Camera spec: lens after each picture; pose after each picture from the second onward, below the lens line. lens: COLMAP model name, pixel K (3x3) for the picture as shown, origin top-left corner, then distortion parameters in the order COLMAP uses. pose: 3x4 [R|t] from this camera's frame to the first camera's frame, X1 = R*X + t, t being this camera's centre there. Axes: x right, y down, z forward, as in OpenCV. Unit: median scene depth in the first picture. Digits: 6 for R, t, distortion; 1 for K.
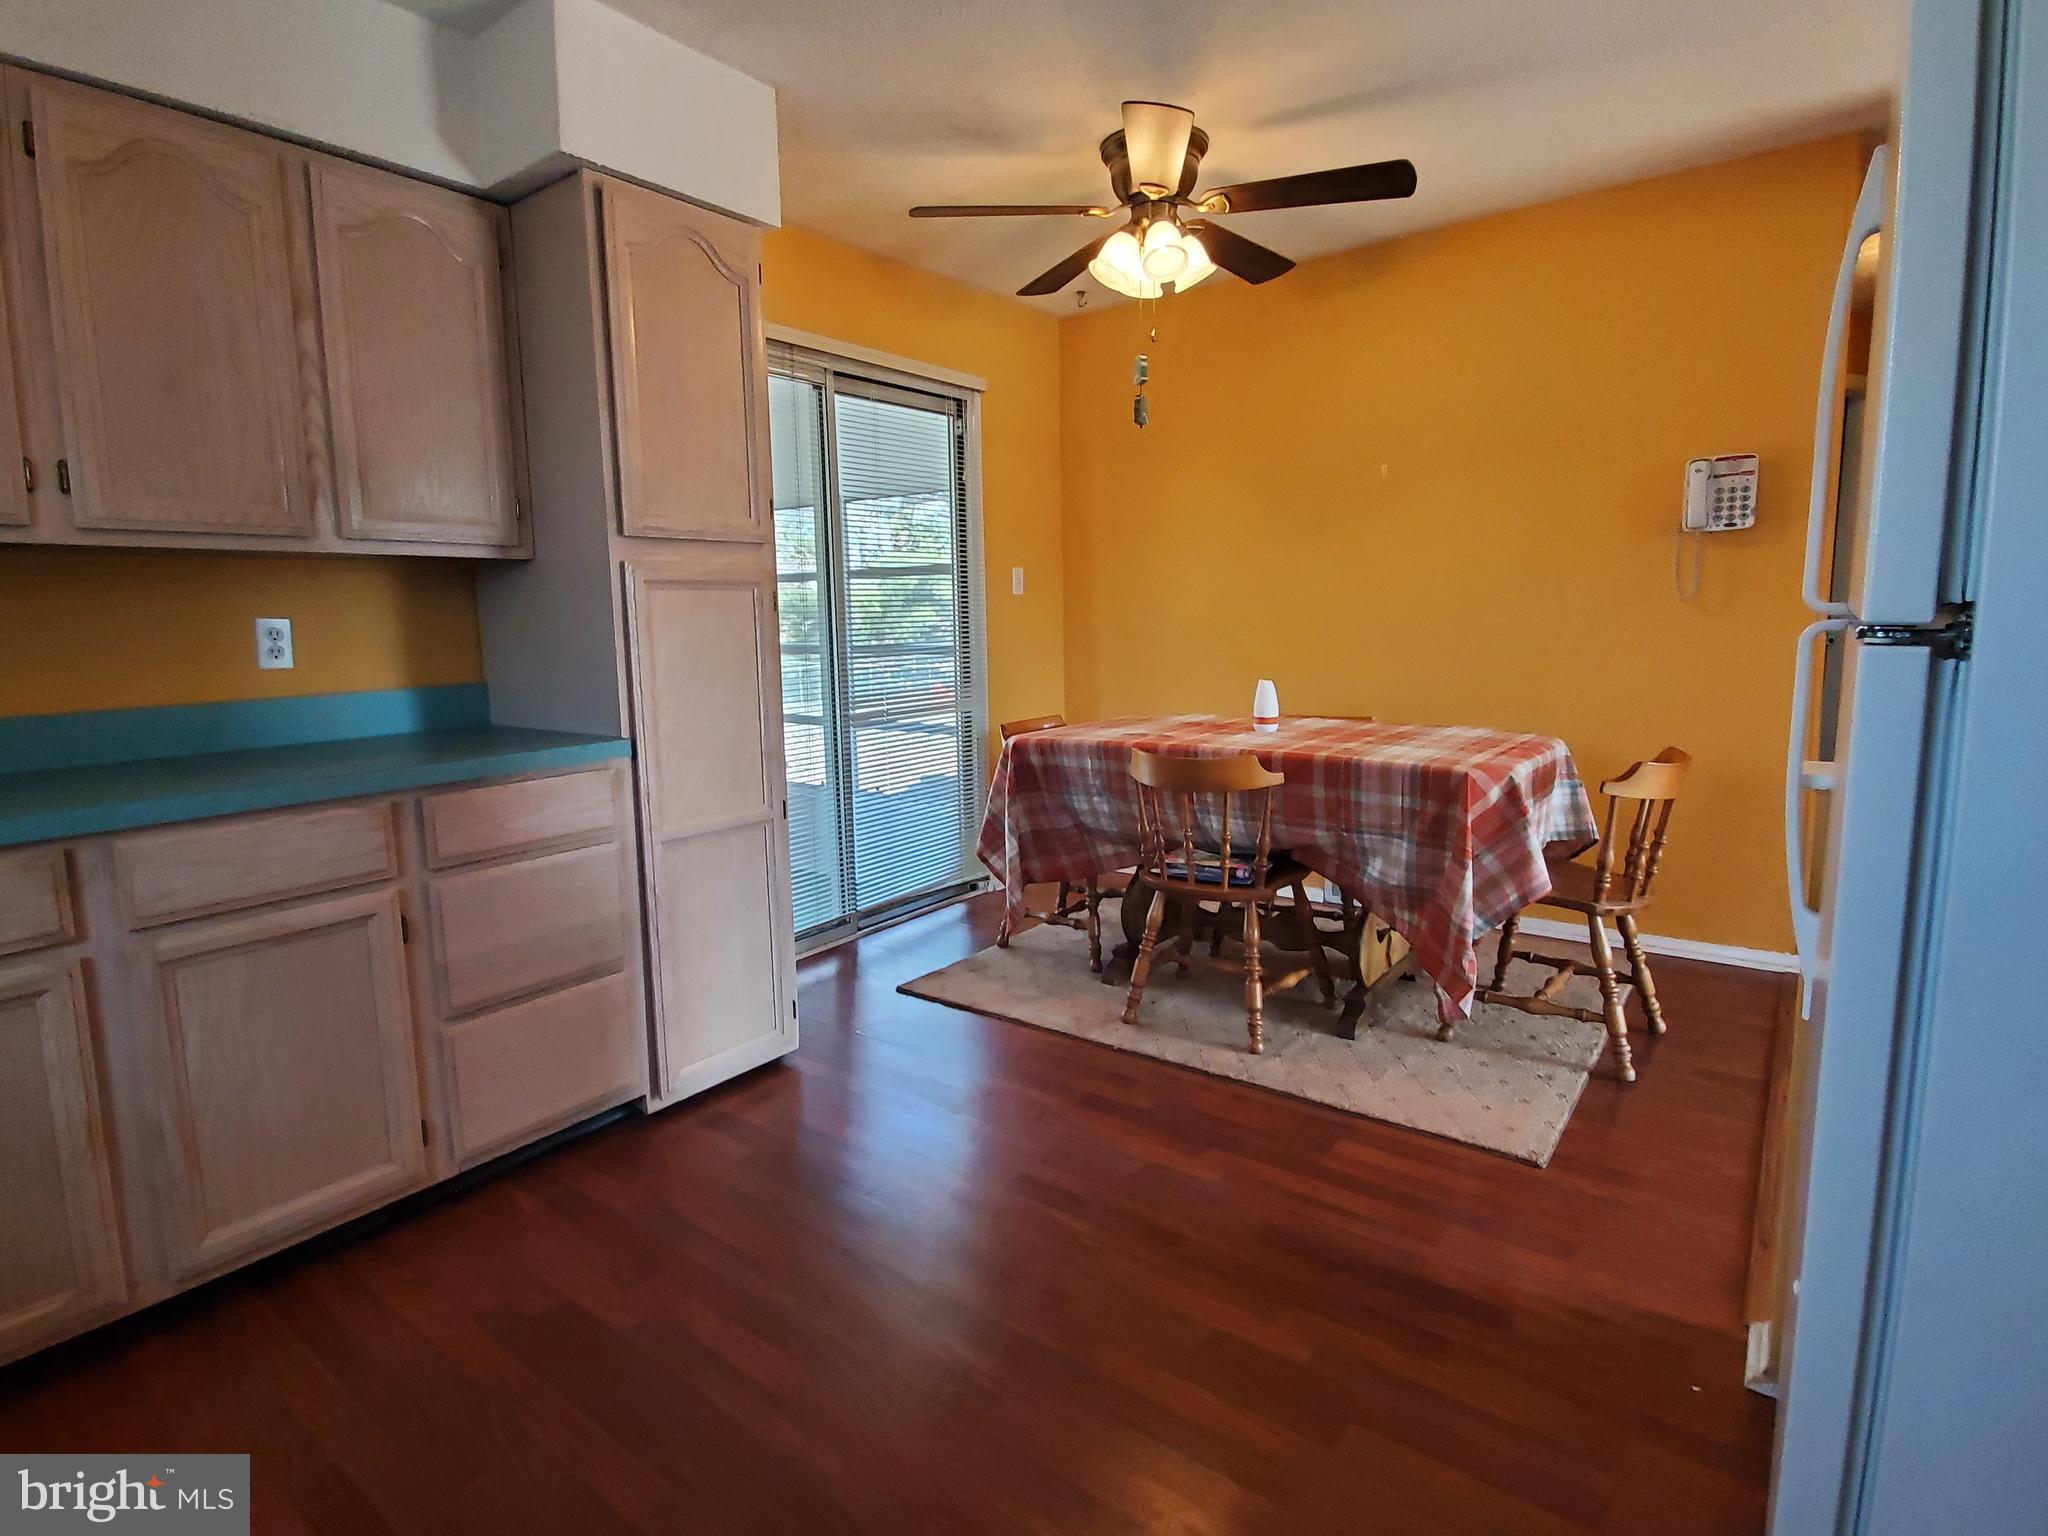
lens RADIAL K [[1039.7, 0, 1015.2], [0, 1039.7, 761.4], [0, 0, 1]] dist [0.001723, -0.013592]
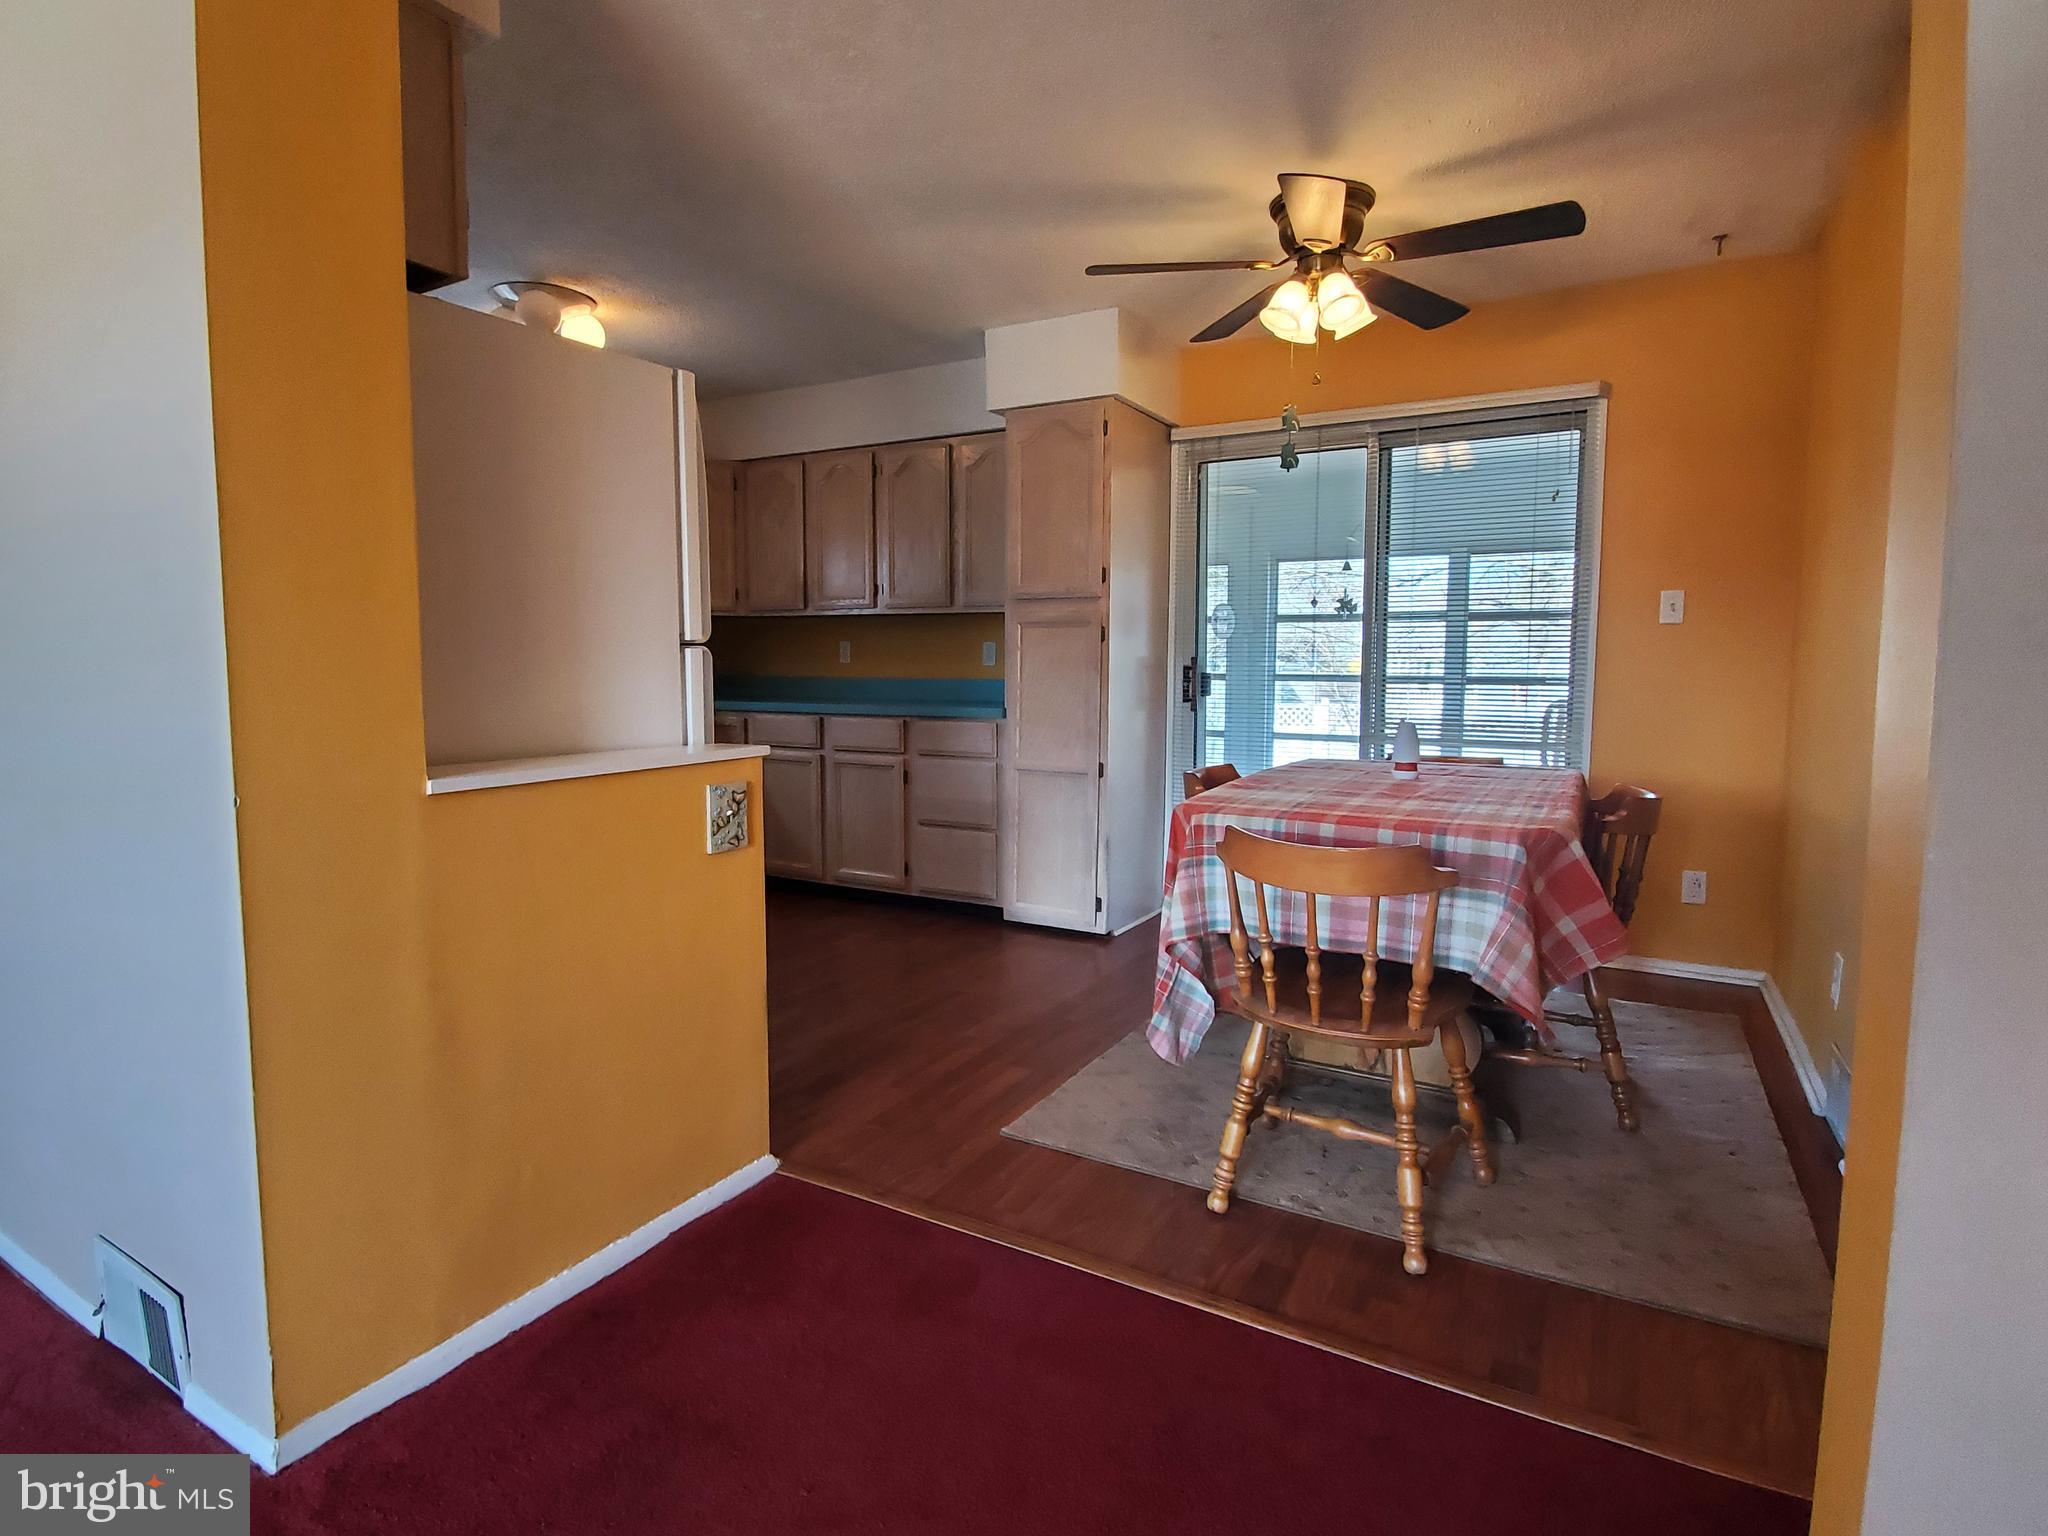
lens RADIAL K [[1039.7, 0, 1015.2], [0, 1039.7, 761.4], [0, 0, 1]] dist [0.001723, -0.013592]
pose [[0.148813, 0.114475, -0.982217, 1.428226], [-0.147291, 0.984763, 0.092455, -0.100472], [0.977834, 0.130914, 0.163407, 0.714693]]
